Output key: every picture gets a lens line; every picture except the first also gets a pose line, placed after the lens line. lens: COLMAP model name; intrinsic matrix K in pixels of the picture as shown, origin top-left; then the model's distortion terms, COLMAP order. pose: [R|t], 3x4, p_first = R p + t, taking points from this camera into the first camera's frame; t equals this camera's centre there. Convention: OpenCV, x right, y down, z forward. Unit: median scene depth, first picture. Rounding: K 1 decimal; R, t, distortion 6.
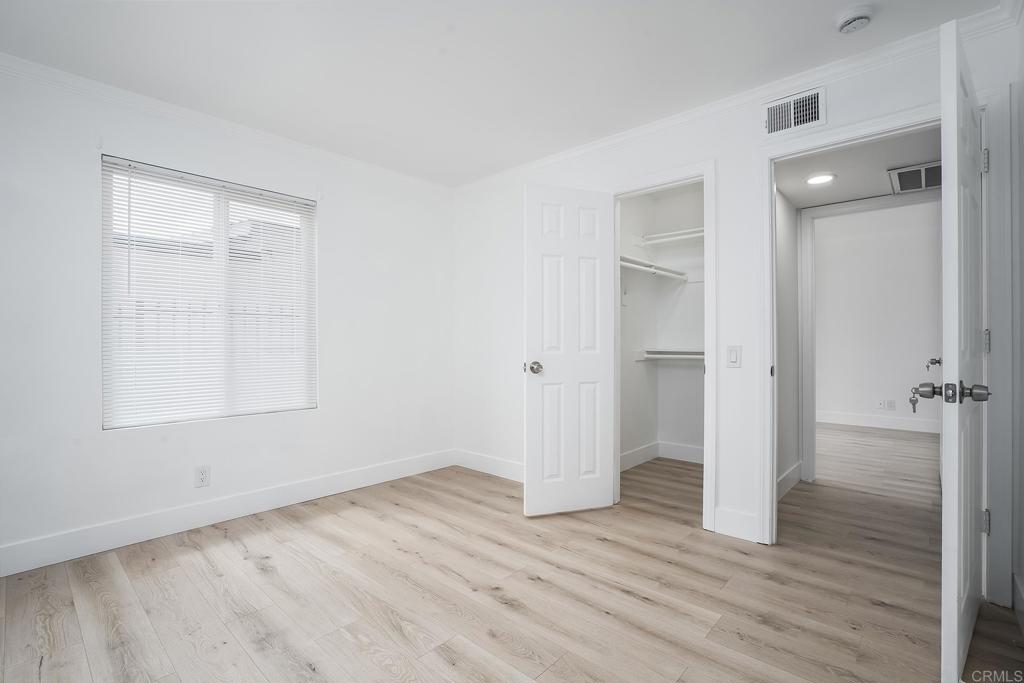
lens RADIAL K [[463.3, 0, 513.6], [0, 463.3, 365.2], [0, 0, 1]] dist [-0.046516, 0.000267]
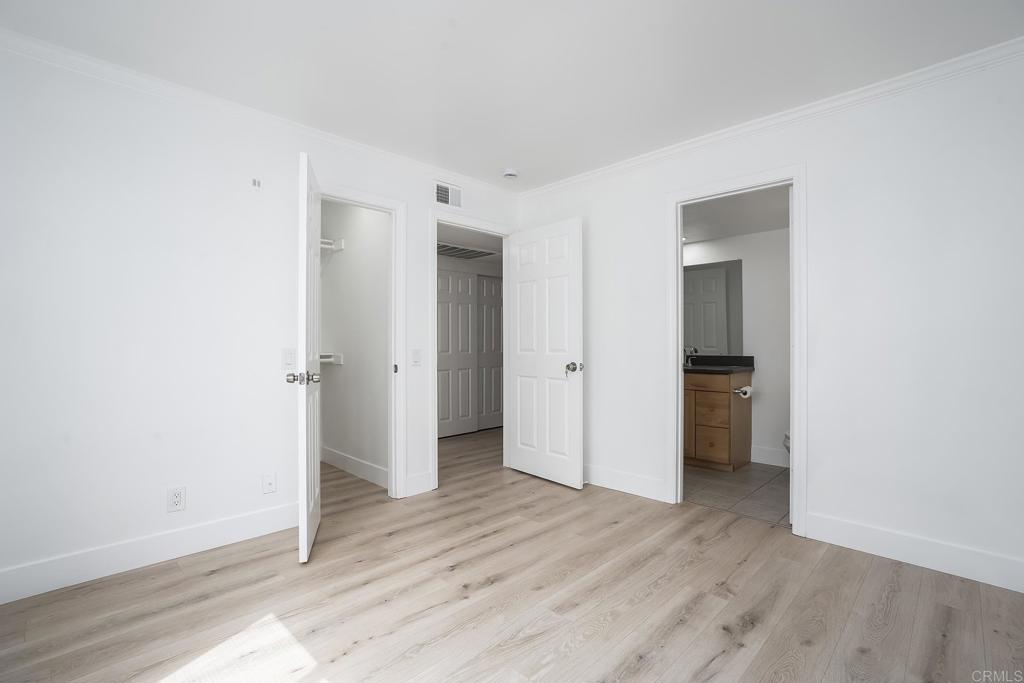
lens RADIAL K [[469.9, 0, 512.0], [0, 469.9, 341.5], [0, 0, 1]] dist [-0.019439, 0.000378]
pose [[0.045572, 0.000521, 0.998961, -0.983084], [0.043341, 0.999057, -0.002498, -0.053725], [-0.998020, 0.043410, 0.045507, 0.742554]]
